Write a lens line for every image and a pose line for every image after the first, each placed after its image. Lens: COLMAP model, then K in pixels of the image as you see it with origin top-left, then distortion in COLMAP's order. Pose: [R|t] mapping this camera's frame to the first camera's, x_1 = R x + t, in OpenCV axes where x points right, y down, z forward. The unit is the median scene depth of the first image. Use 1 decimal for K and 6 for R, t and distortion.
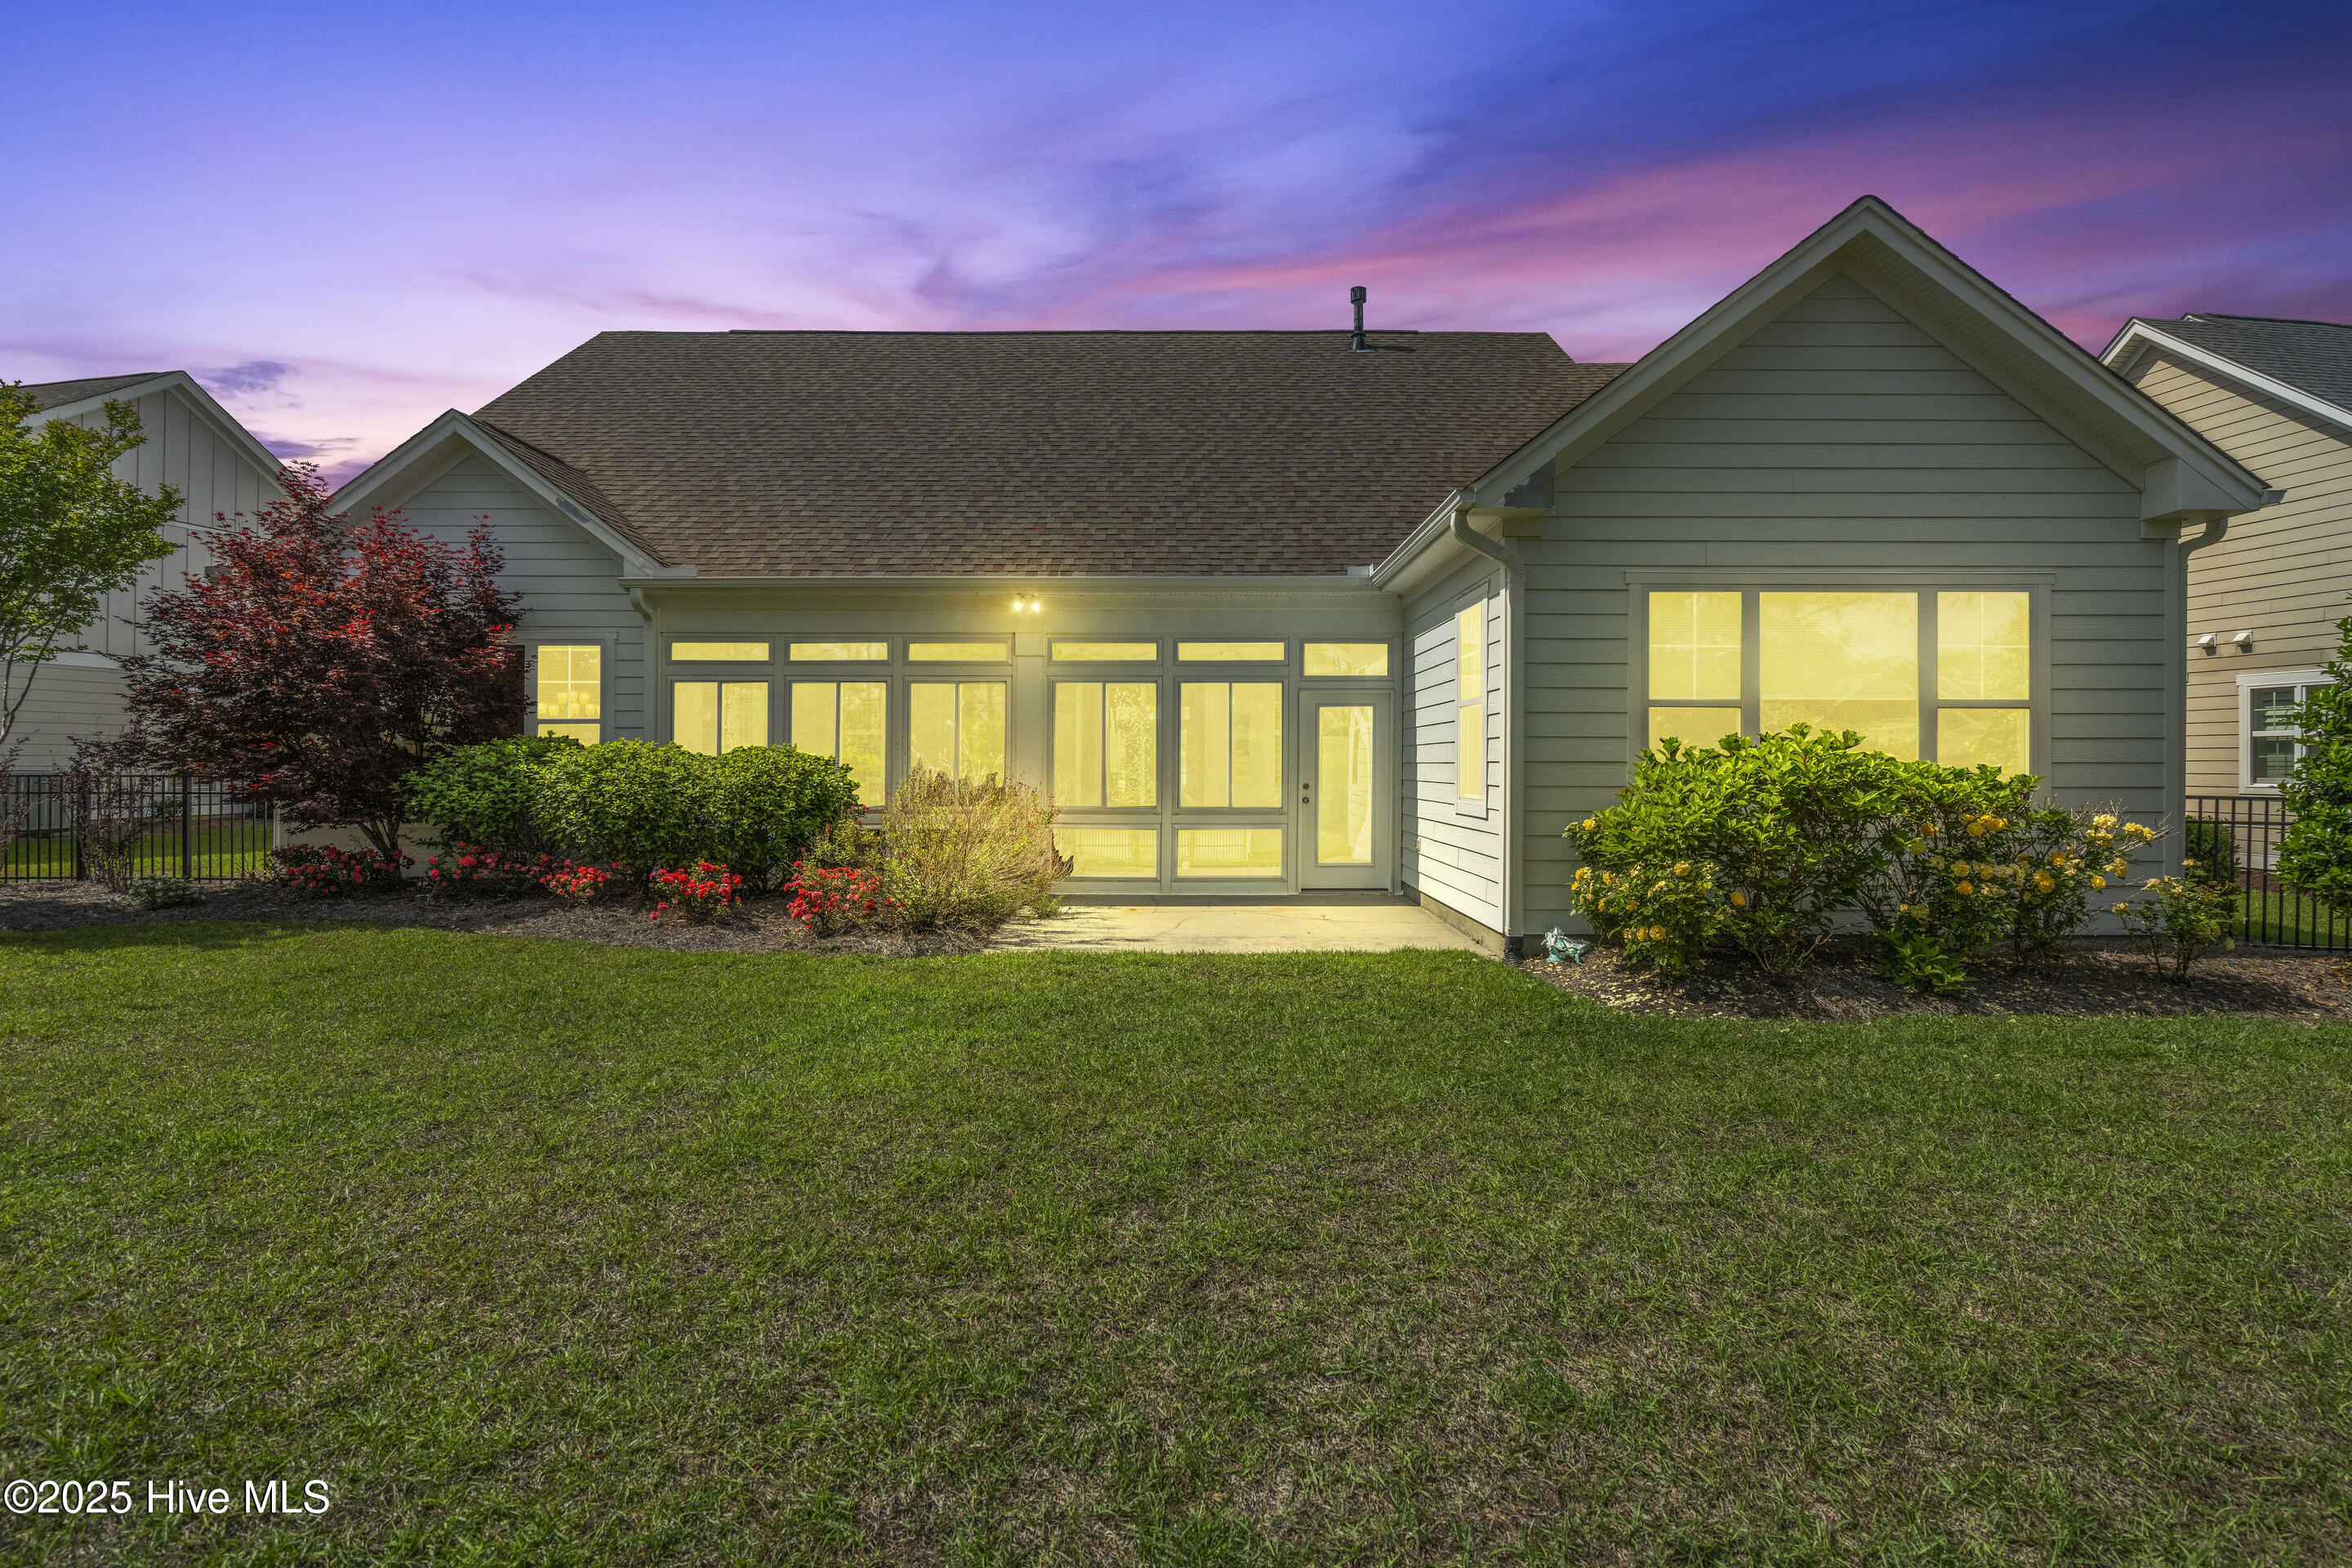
lens RADIAL K [[1106.8, 0, 1175.9], [0, 1106.8, 759.7], [0, 0, 1]] dist [0.000497, 0.000097]
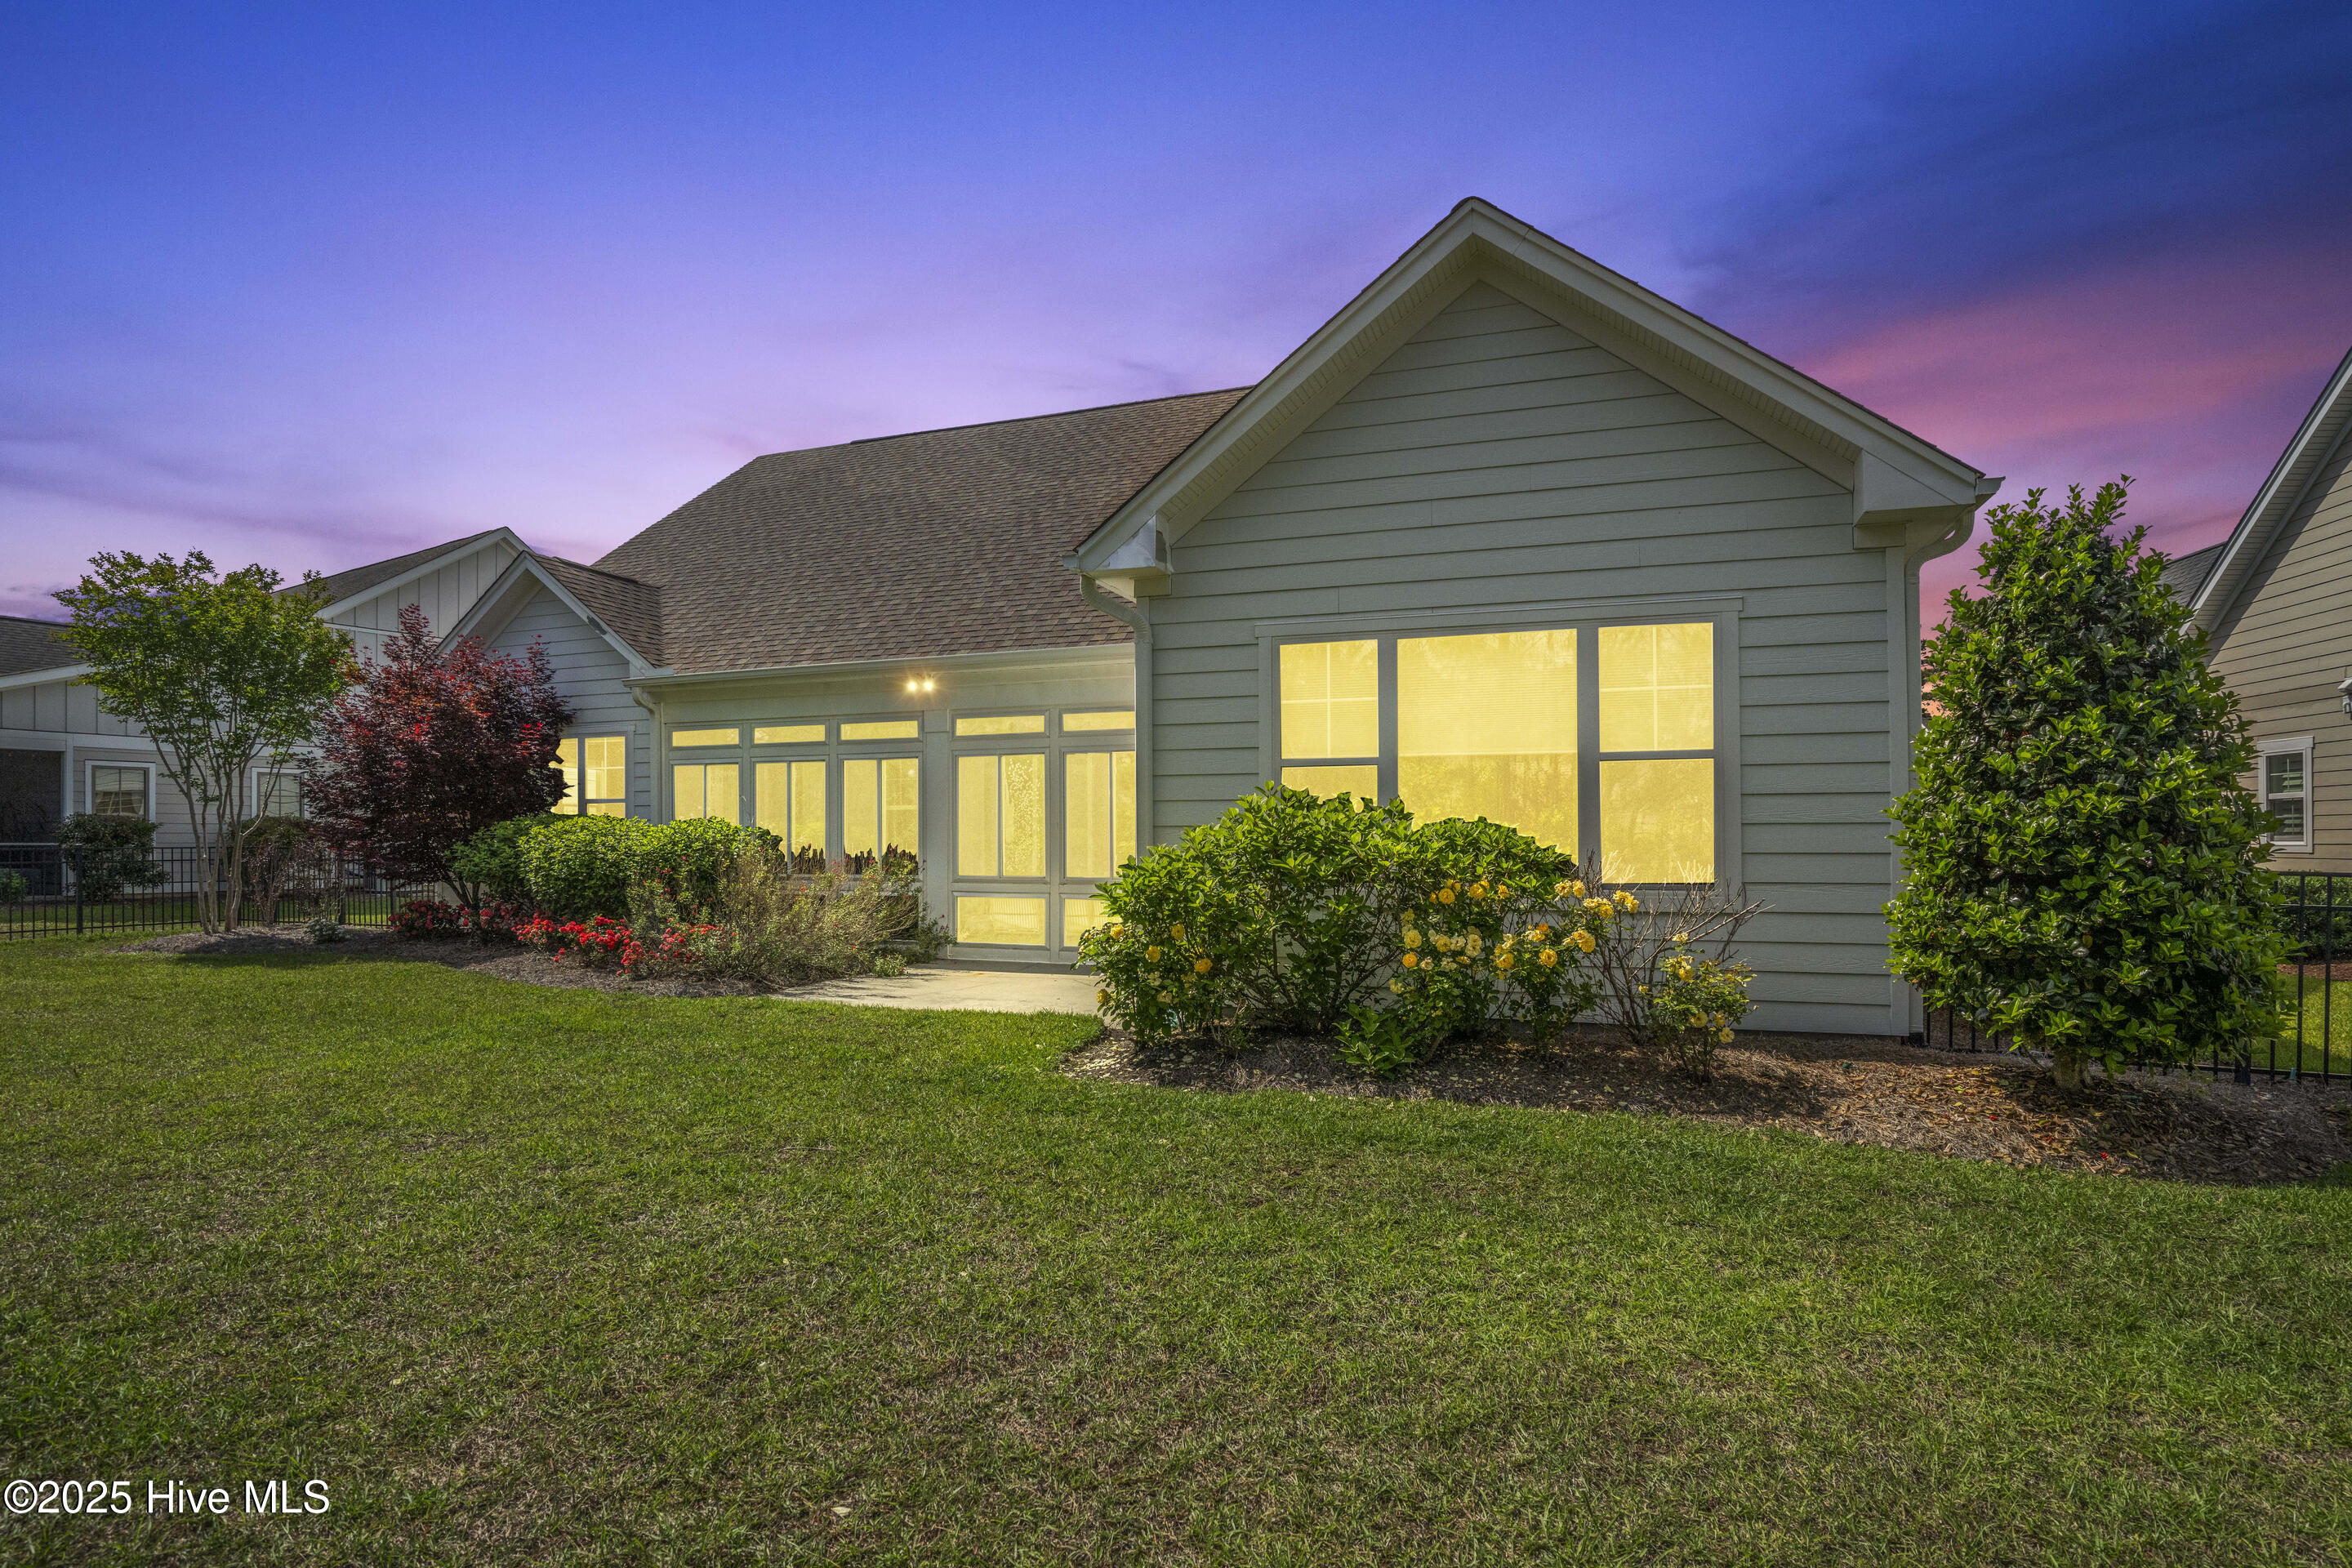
lens RADIAL K [[1210.5, 0, 1178.2], [0, 1210.5, 851.3], [0, 0, 1]] dist [-0.072435, 0.039786]
pose [[0.939063, -0.000108, -0.343746, 0.673295], [0.003728, 0.999944, 0.009872, 0.012826], [0.343726, -0.010552, 0.939011, 0.003603]]
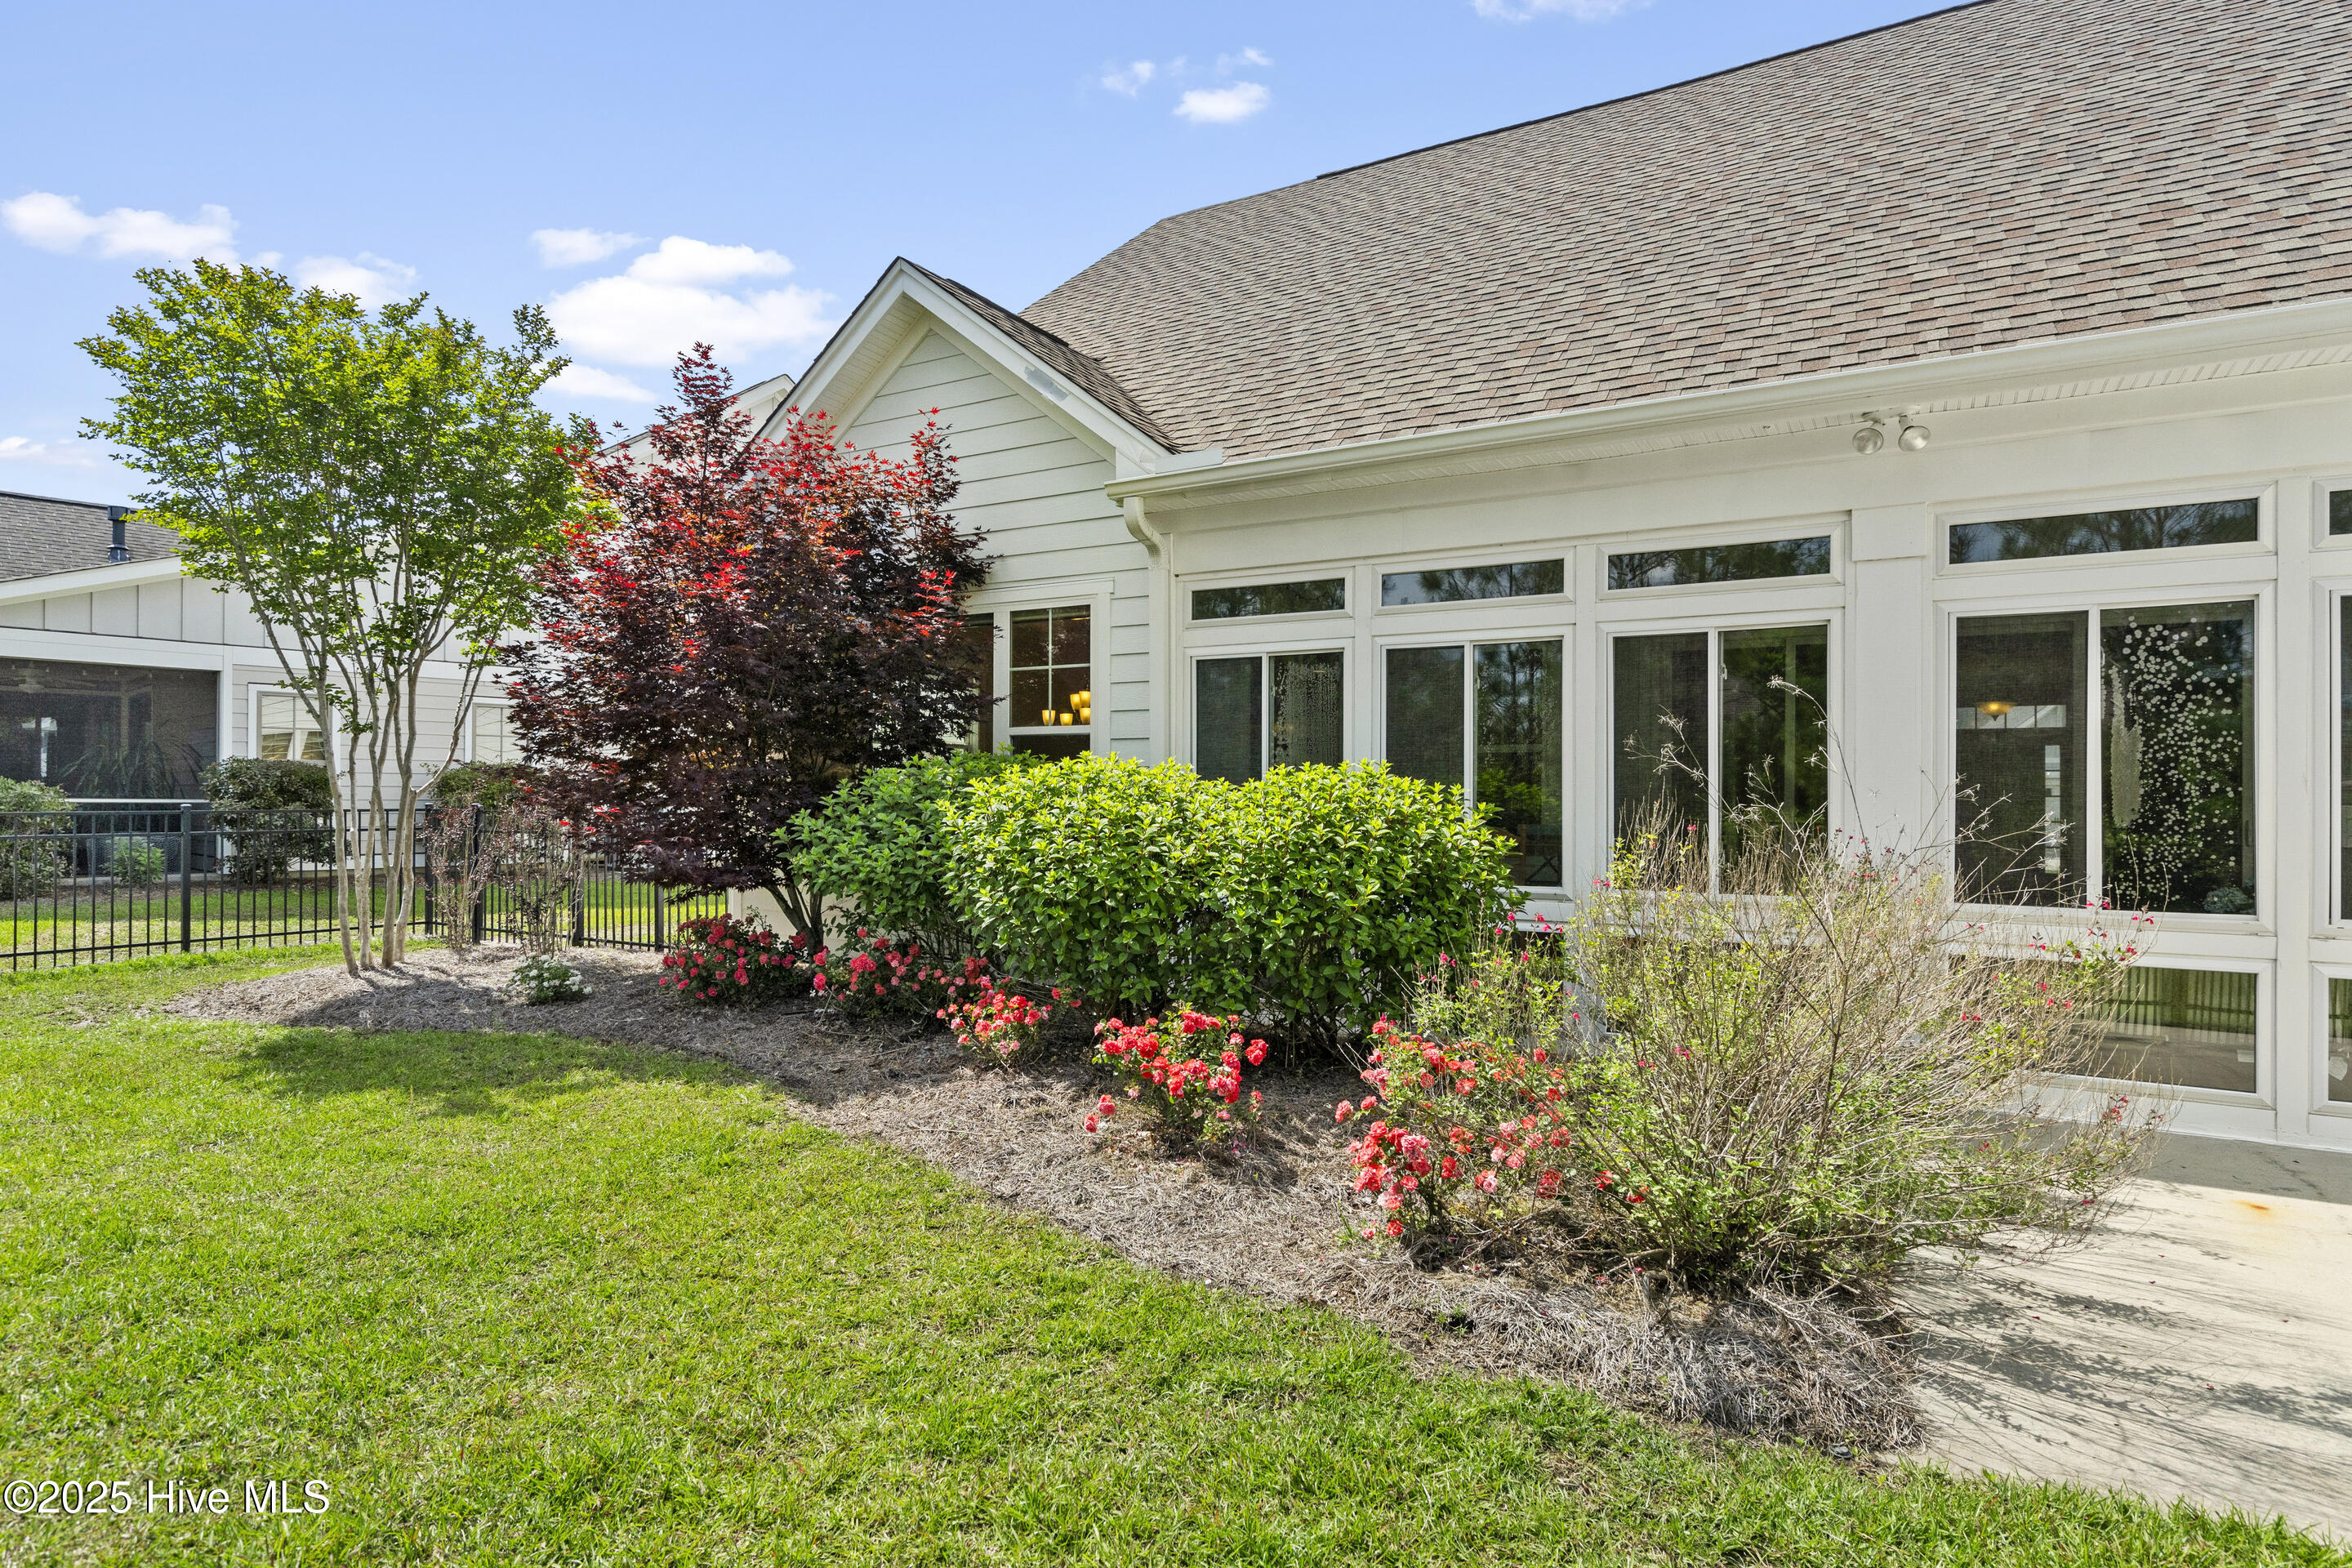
lens RADIAL K [[1250.1, 0, 1182.9], [0, 1250.1, 788.4], [0, 0, 1]] dist [0.001825, 0.001456]
pose [[0.866321, -0.001177, -0.499487, -0.180483], [0.004346, 0.999977, 0.005181, -0.005254], [0.499469, -0.006659, 0.866306, 0.596785]]
